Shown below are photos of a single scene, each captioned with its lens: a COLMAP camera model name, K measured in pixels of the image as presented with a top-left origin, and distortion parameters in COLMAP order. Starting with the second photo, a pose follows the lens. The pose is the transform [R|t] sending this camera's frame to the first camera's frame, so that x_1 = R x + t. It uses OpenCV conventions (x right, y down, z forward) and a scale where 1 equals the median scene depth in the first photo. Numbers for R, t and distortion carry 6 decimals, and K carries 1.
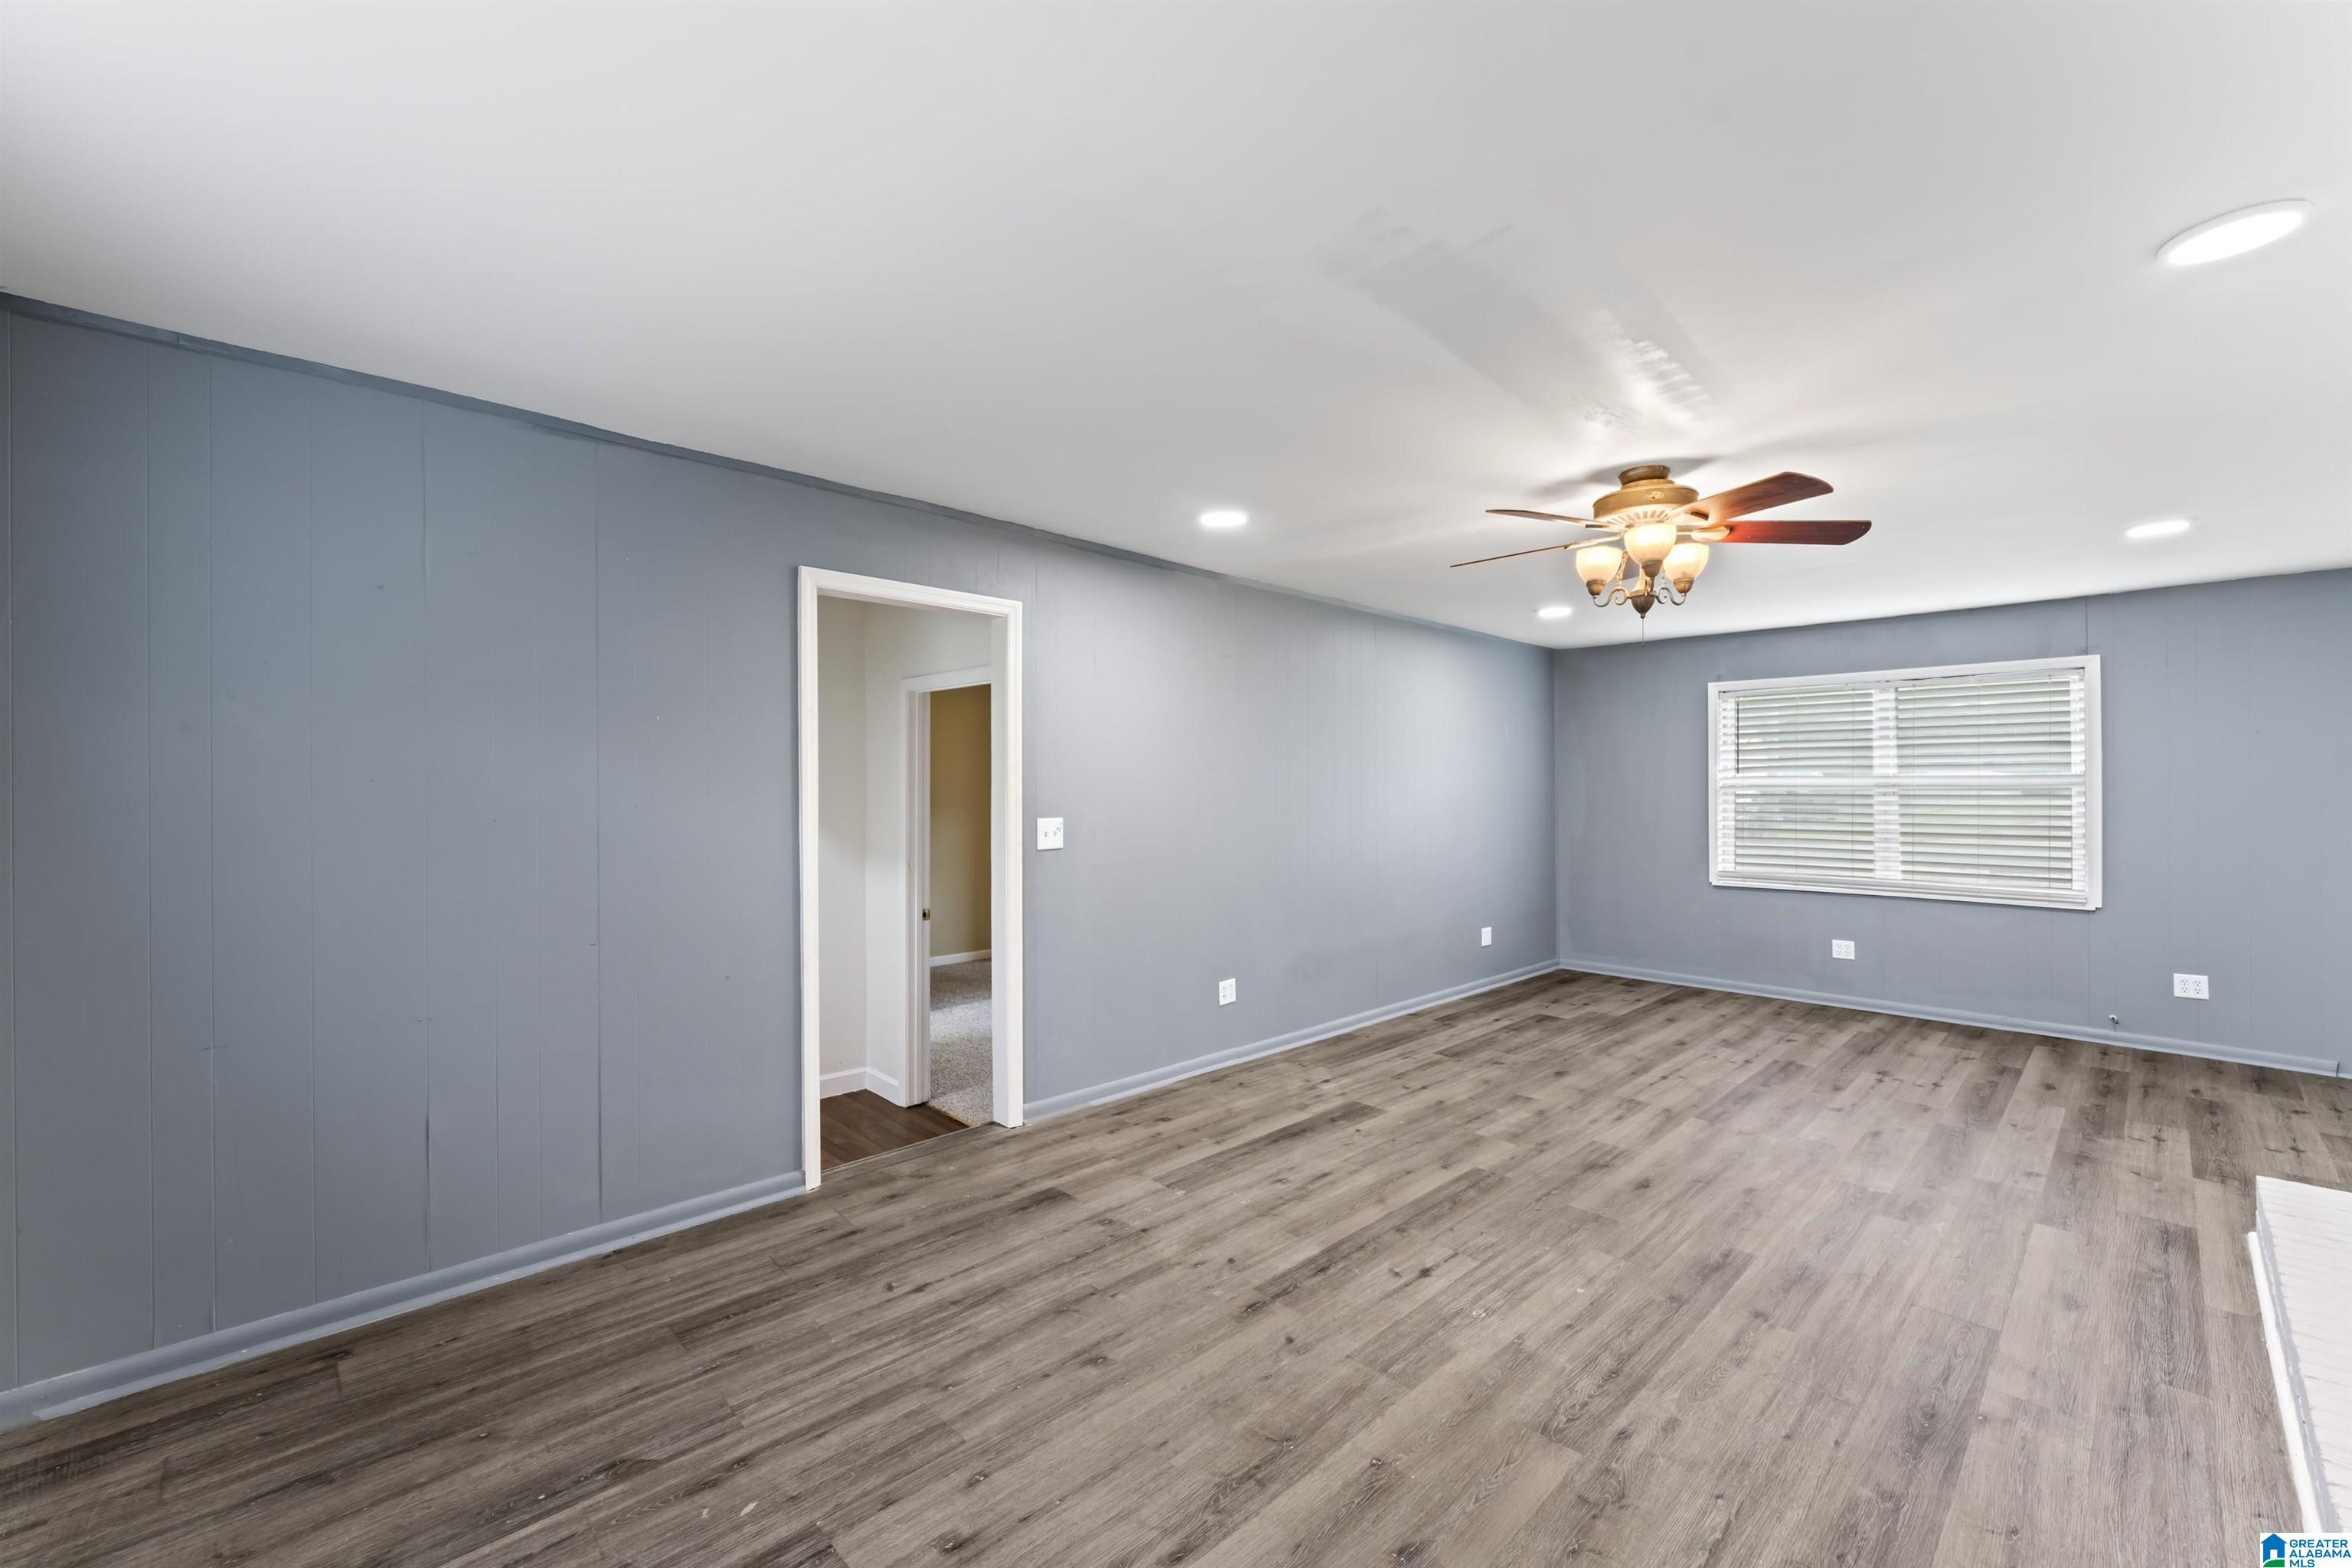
lens RADIAL K [[945.9, 0, 1172.7], [0, 945.9, 780.9], [0, 0, 1]] dist [-0.001751, 0.001228]
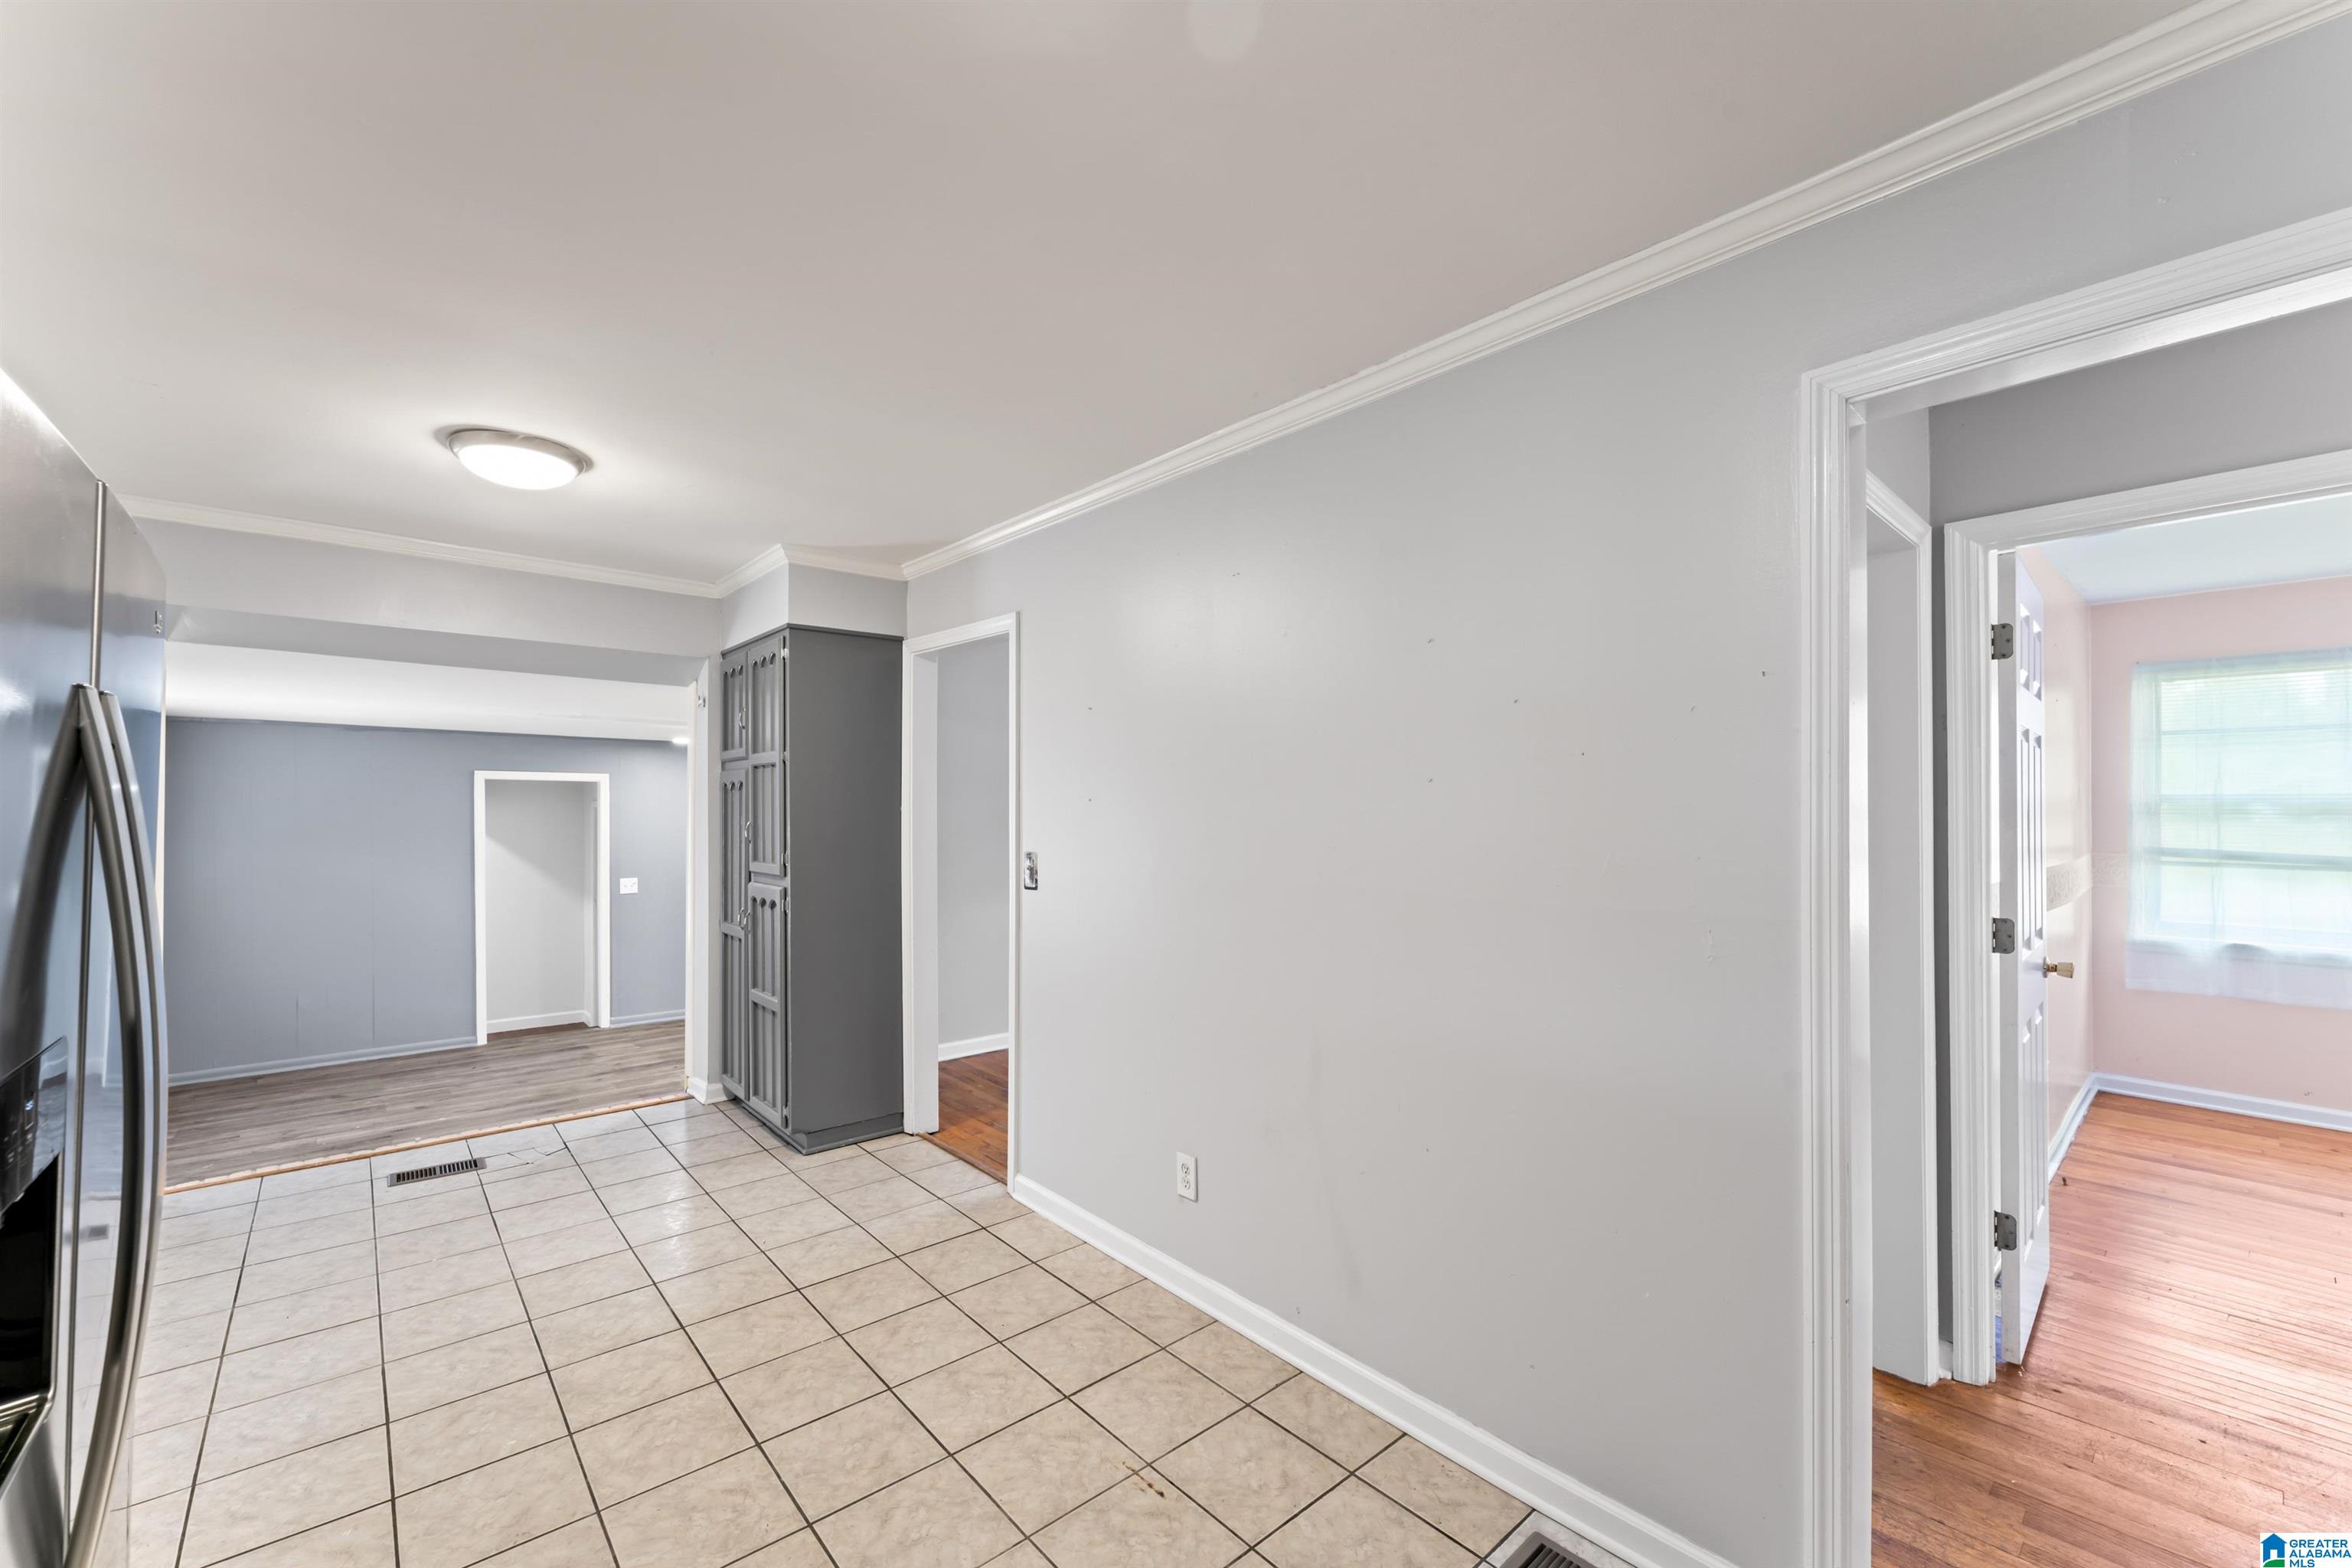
lens RADIAL K [[945.9, 0, 1183.7], [0, 945.9, 801.9], [0, 0, 1]] dist [-0.001751, 0.001228]
pose [[0.999252, 0.004106, -0.038464, 1.350369], [-0.004526, 0.999931, -0.010824, -0.128012], [0.038417, 0.010990, 0.999201, -1.168966]]
